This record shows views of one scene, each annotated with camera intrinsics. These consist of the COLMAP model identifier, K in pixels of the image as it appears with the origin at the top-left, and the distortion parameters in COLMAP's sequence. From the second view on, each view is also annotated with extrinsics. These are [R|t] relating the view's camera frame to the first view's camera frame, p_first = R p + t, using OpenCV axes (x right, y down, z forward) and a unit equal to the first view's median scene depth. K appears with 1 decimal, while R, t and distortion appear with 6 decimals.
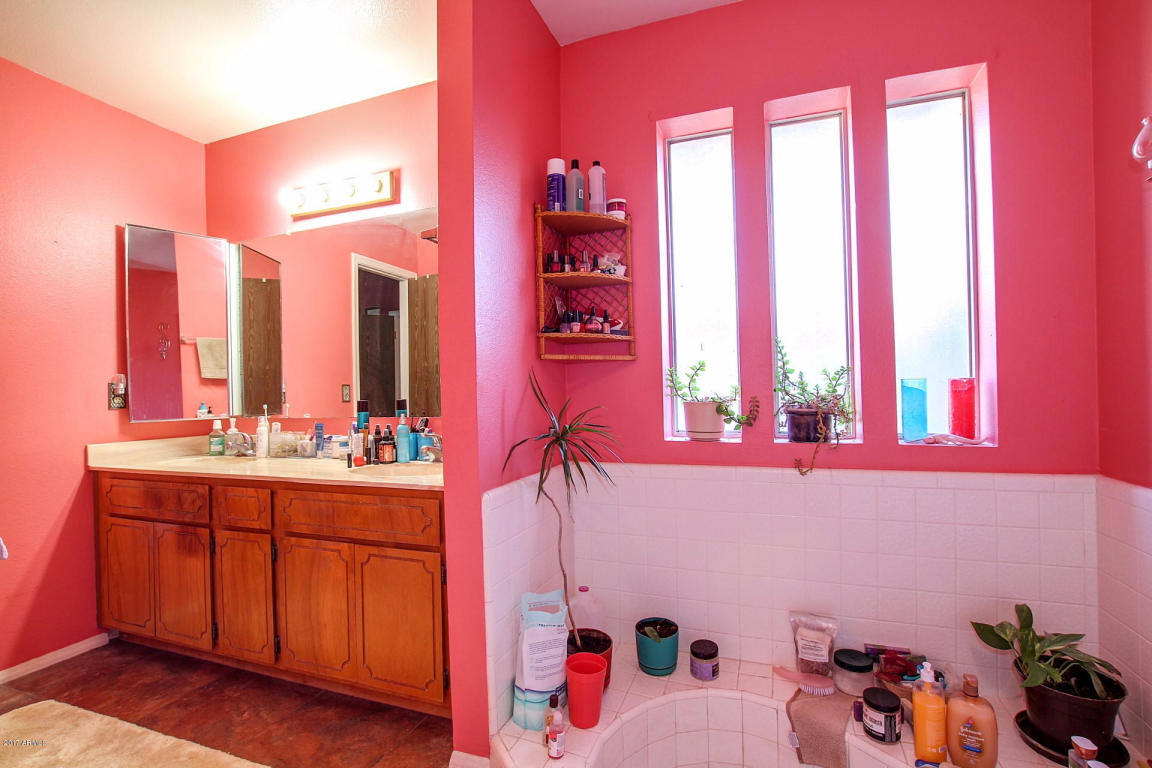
lens RADIAL K [[547.8, 0, 576.7], [0, 547.8, 385.1], [0, 0, 1]] dist [-0.001591, 0.000342]
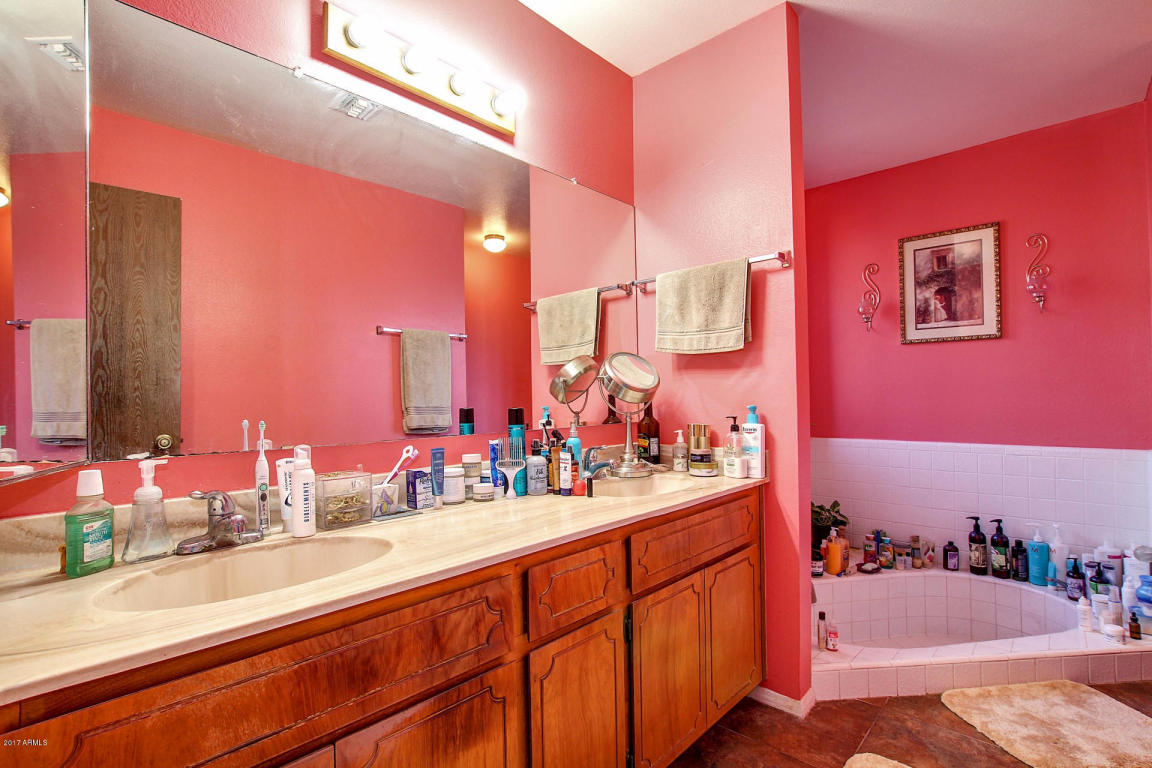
lens RADIAL K [[547.8, 0, 578.4], [0, 547.8, 390.0], [0, 0, 1]] dist [-0.001591, 0.000342]
pose [[0.349422, 0.028892, 0.936520, -1.196976], [-0.007521, 0.999579, -0.028031, 0.029960], [-0.936935, 0.002752, 0.349492, 0.816045]]
